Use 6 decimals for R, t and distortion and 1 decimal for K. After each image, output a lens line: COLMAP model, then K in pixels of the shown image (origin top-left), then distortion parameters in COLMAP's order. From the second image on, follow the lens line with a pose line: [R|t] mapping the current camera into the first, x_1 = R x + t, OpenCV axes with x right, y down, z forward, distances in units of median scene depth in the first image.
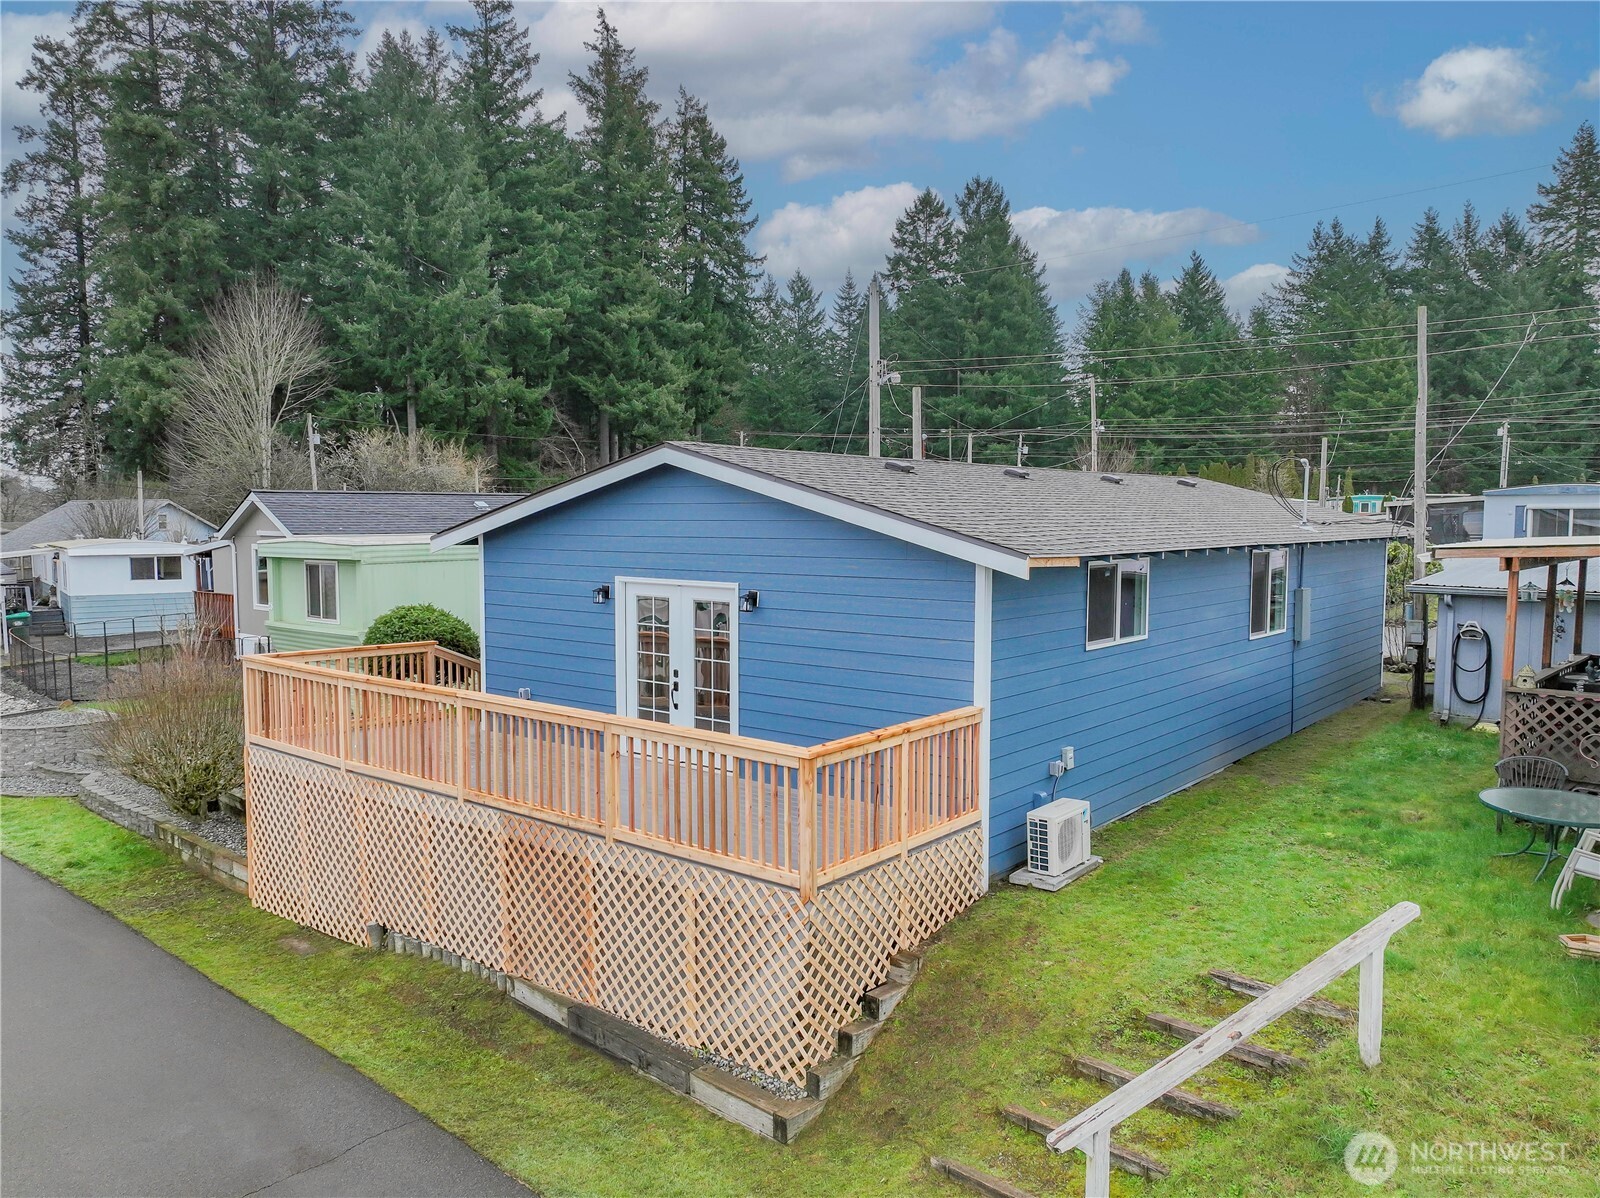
lens RADIAL K [[1167.3, 0, 810.8], [0, 1167.3, 596.4], [0, 0, 1]] dist [-0.002532, 0.021738]
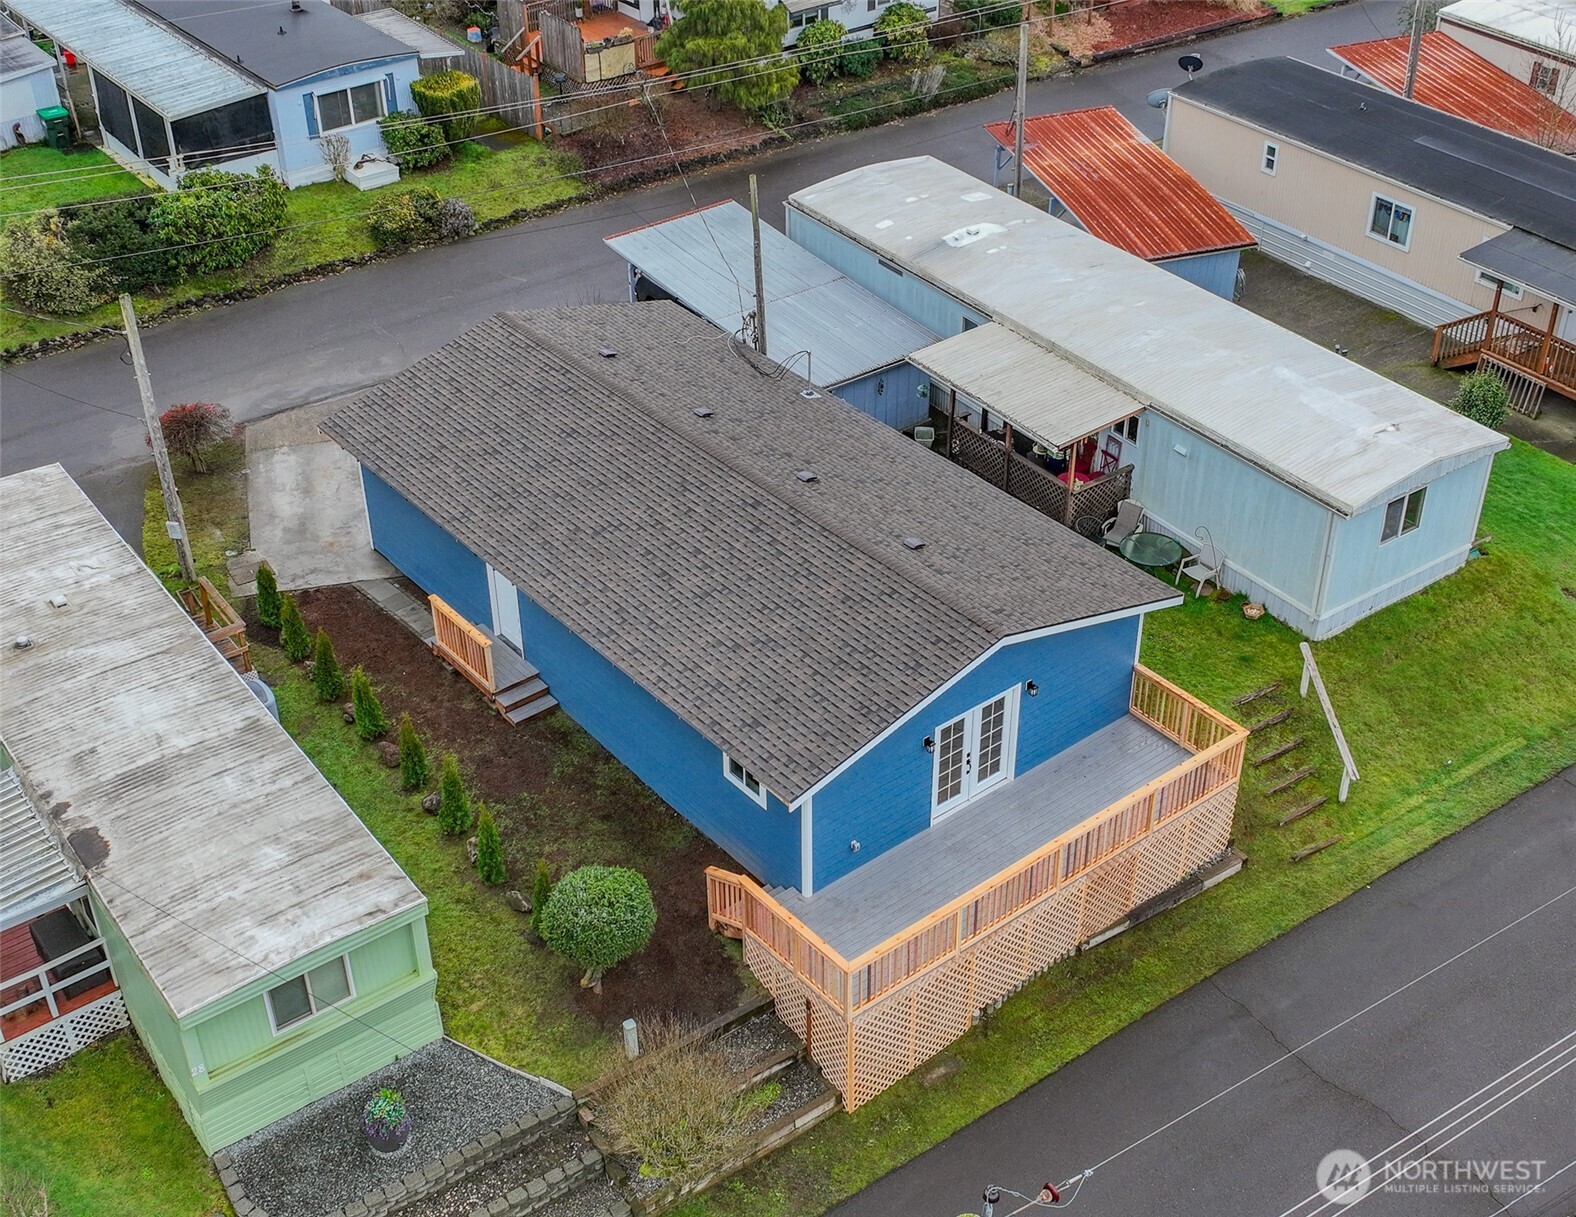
lens RADIAL K [[1974.3, 0, 789.9], [0, 1974.3, 611.2], [0, 0, 1]] dist [0.016159, 0.000000]
pose [[0.205399, -0.558167, 0.803903, -2.527917], [0.078724, 0.828179, 0.554908, -1.817852], [-0.975507, -0.050691, 0.214049, 0.849110]]
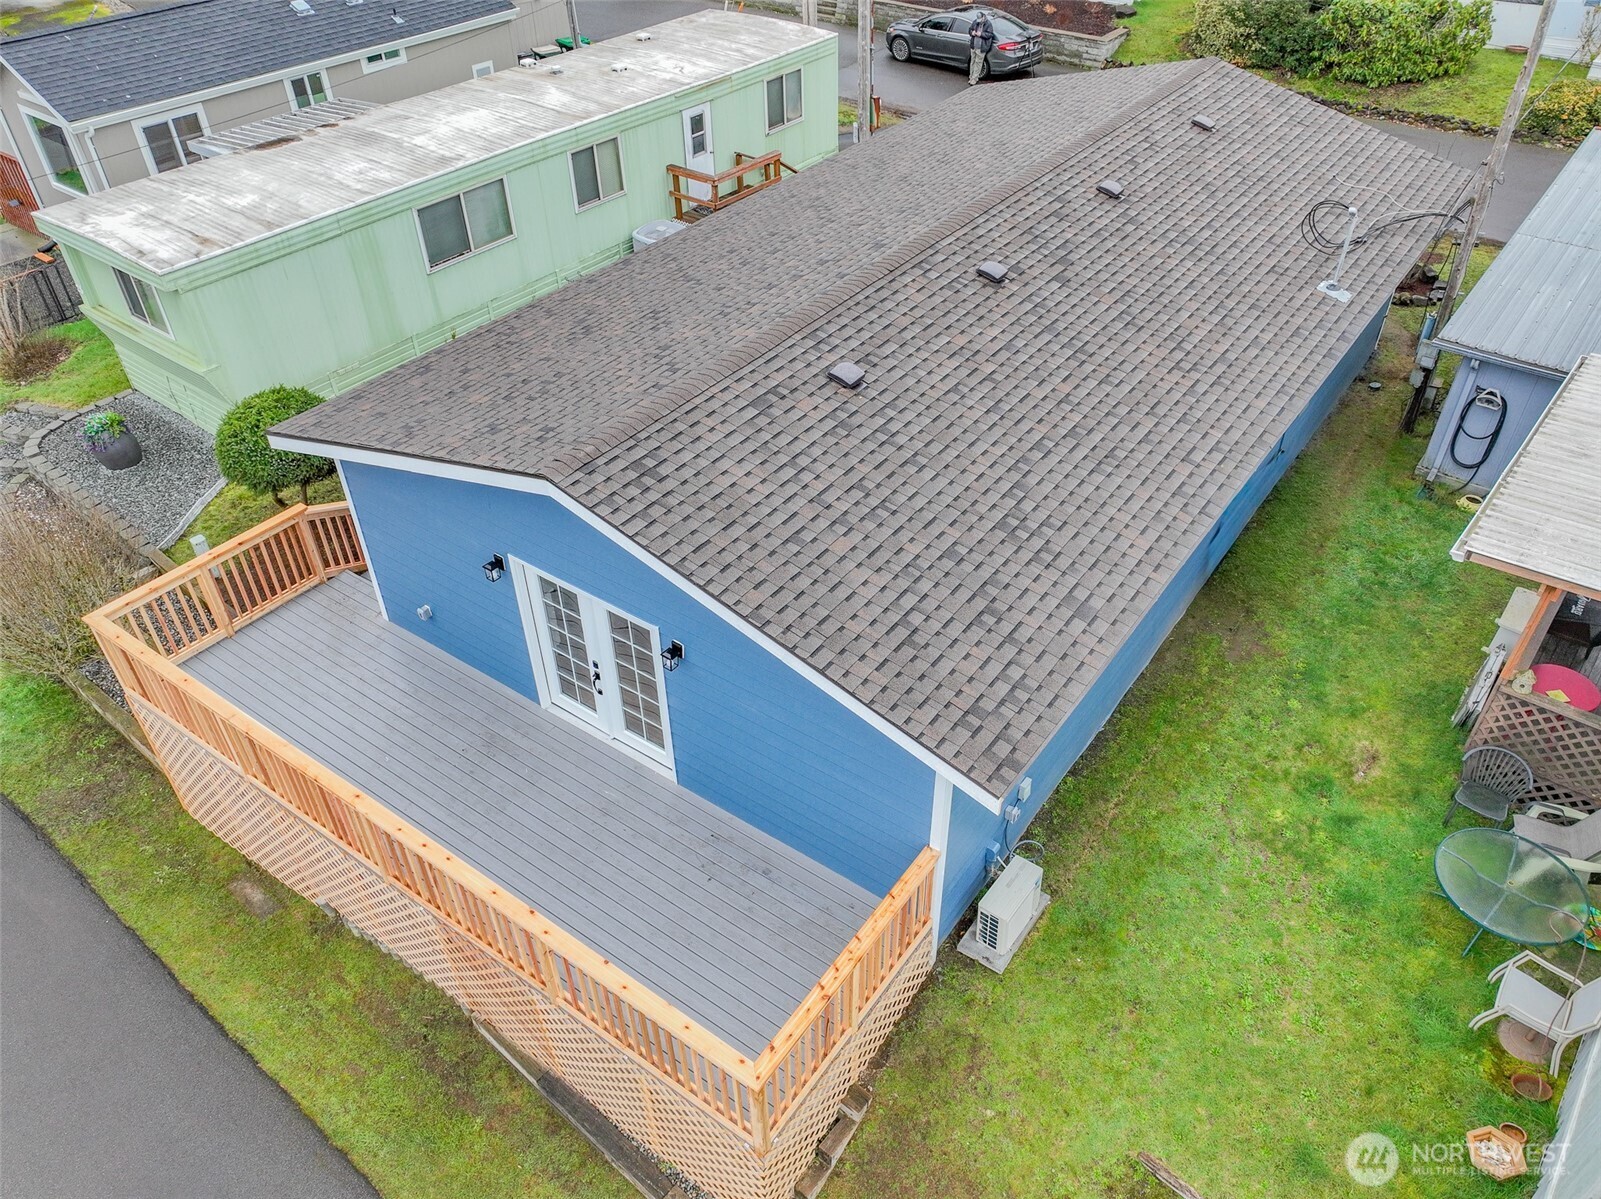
lens RADIAL K [[1168.0, 0, 812.9], [0, 1168.0, 603.0], [0, 0, 1]] dist [-0.002532, 0.021738]
pose [[0.998071, -0.047456, 0.040032, 0.019470], [0.015551, 0.815317, 0.578806, -0.589320], [-0.060107, -0.577066, 0.814482, 0.357917]]
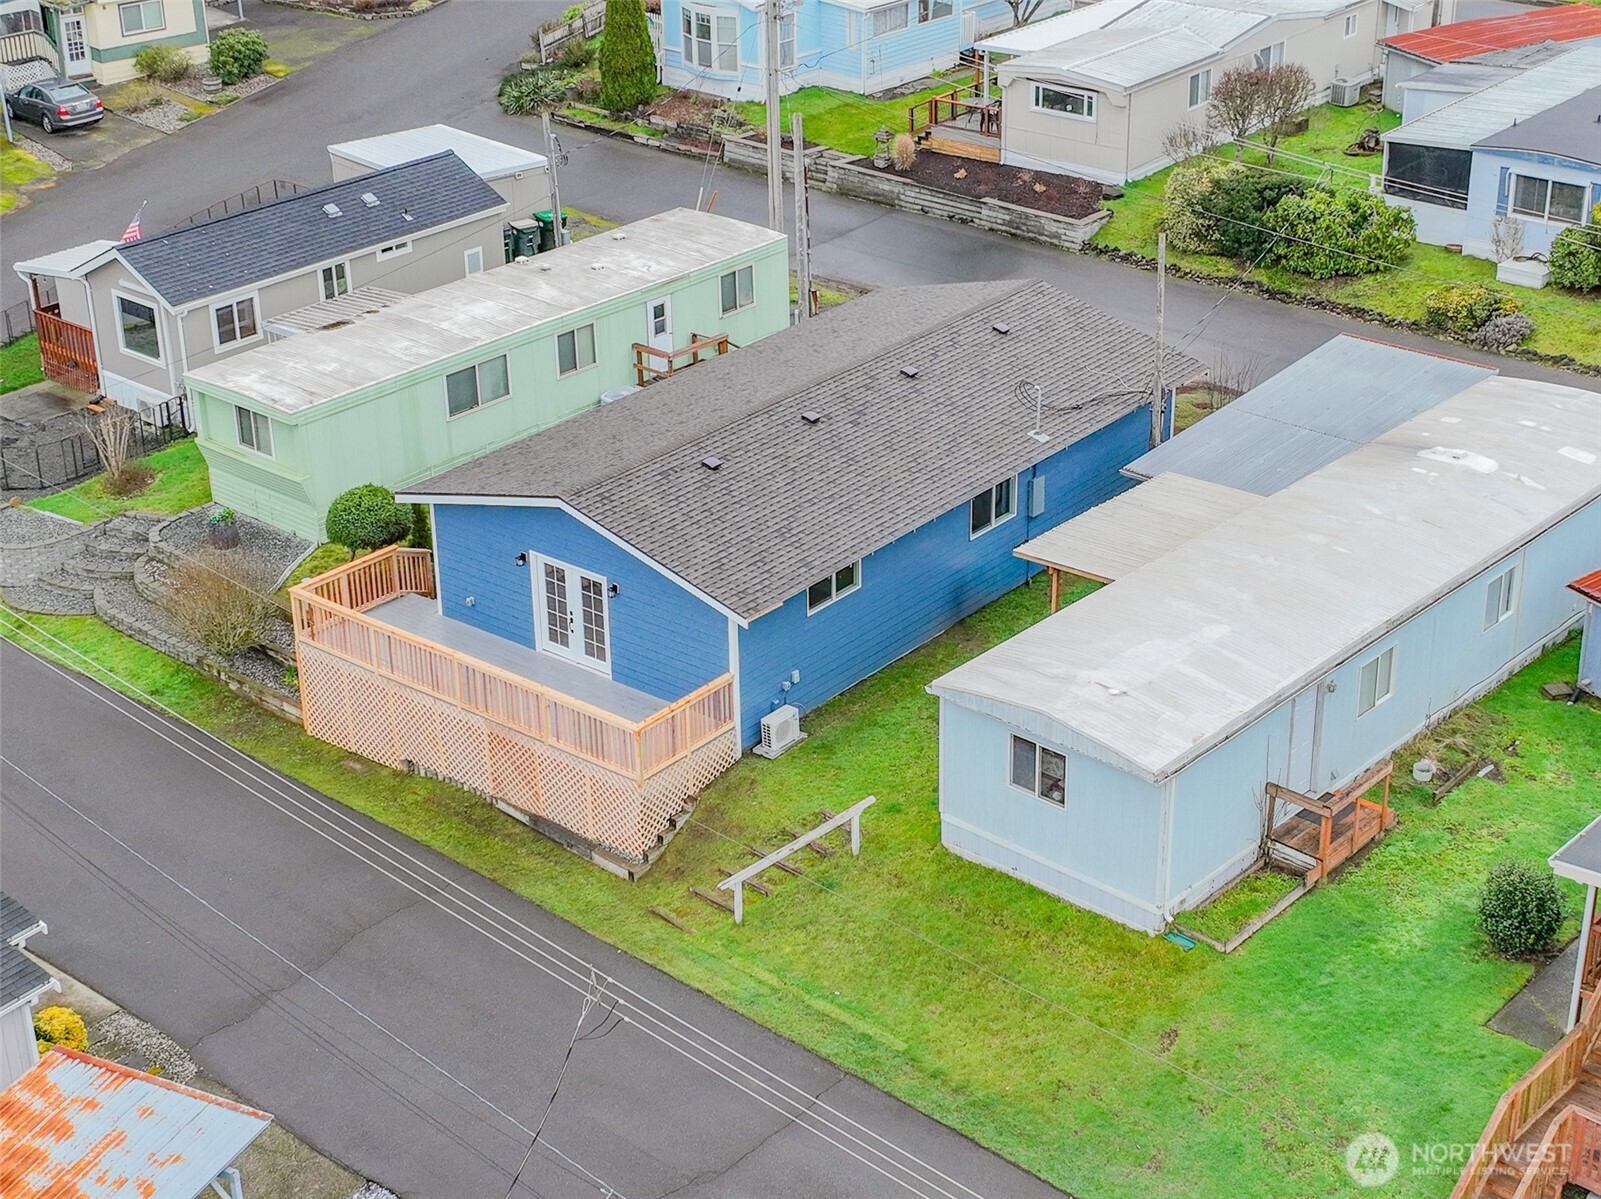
lens RADIAL K [[2519.2, 0, 799.9], [0, 2519.2, 597.8], [0, 0, 1]] dist [0.039248, 0.000000]
pose [[0.999856, -0.013195, -0.010710, 0.296593], [0.016218, 0.929185, 0.369259, -1.528678], [0.005079, -0.369379, 0.929265, -2.774152]]
